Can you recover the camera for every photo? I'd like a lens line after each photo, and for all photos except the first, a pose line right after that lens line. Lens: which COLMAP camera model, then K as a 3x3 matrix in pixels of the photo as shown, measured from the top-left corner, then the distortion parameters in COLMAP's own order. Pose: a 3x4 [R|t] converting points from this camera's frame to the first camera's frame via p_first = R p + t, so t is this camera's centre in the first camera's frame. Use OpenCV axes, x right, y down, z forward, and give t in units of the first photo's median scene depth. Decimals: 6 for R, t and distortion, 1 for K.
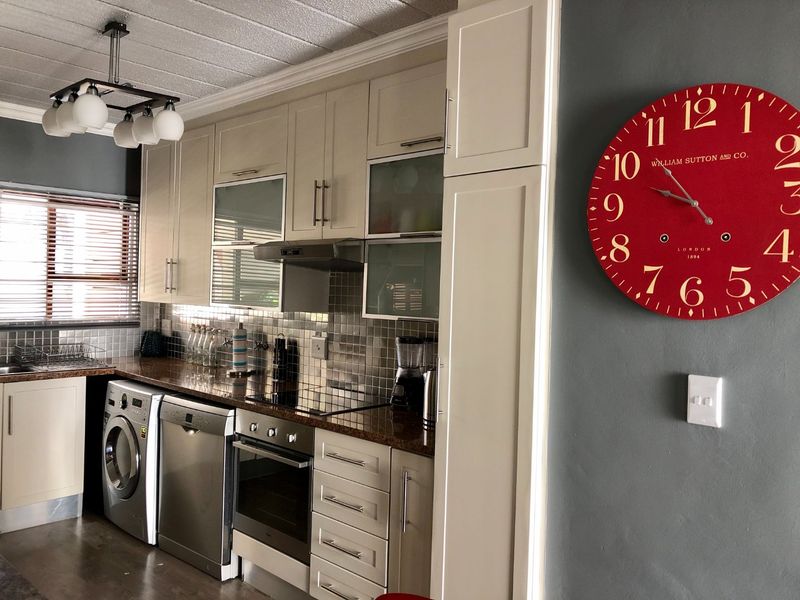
lens RADIAL K [[655.1, 0, 400.0], [0, 655.1, 300.0], [0, 0, 1]] dist [0.011918, 0.010641]
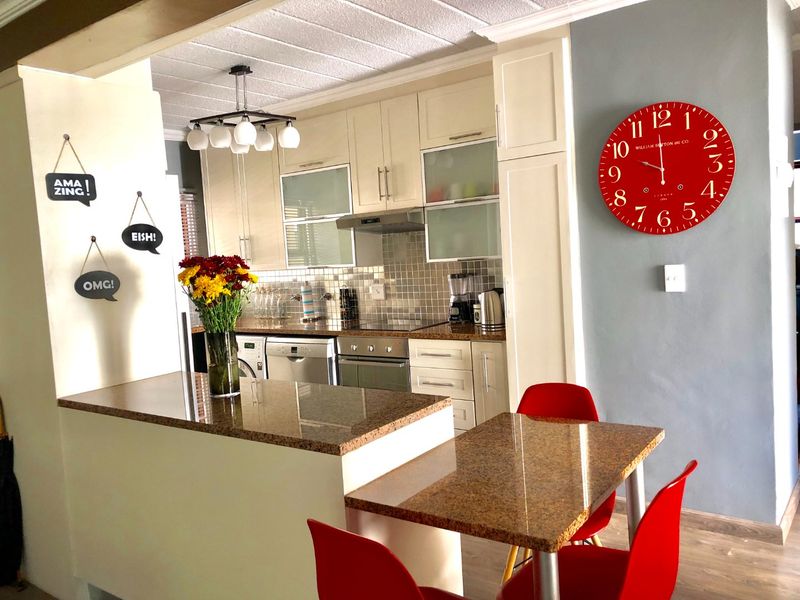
lens RADIAL K [[636.7, 0, 400.0], [0, 636.7, 300.0], [0, 0, 1]] dist [0.001513, -0.002044]
pose [[0.991409, -0.093814, 0.091138, -0.304072], [0.088925, 0.994446, 0.056302, 0.031034], [-0.095914, -0.047714, 0.994245, -0.454678]]
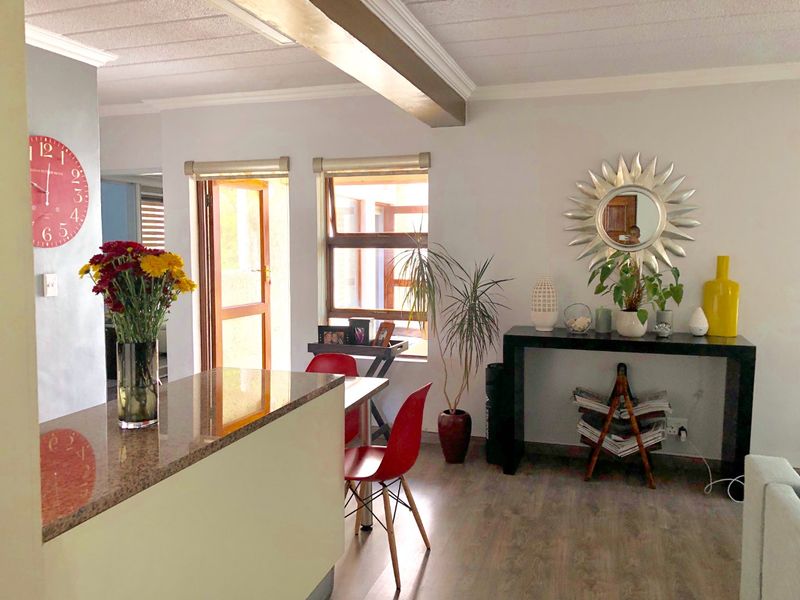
lens RADIAL K [[655.1, 0, 400.0], [0, 655.1, 300.0], [0, 0, 1]] dist [0.011918, 0.010641]
pose [[-0.398232, -0.105447, 0.911203, -1.326435], [0.006749, 0.993007, 0.117863, -0.030181], [-0.917260, 0.053087, -0.394736, 0.542641]]
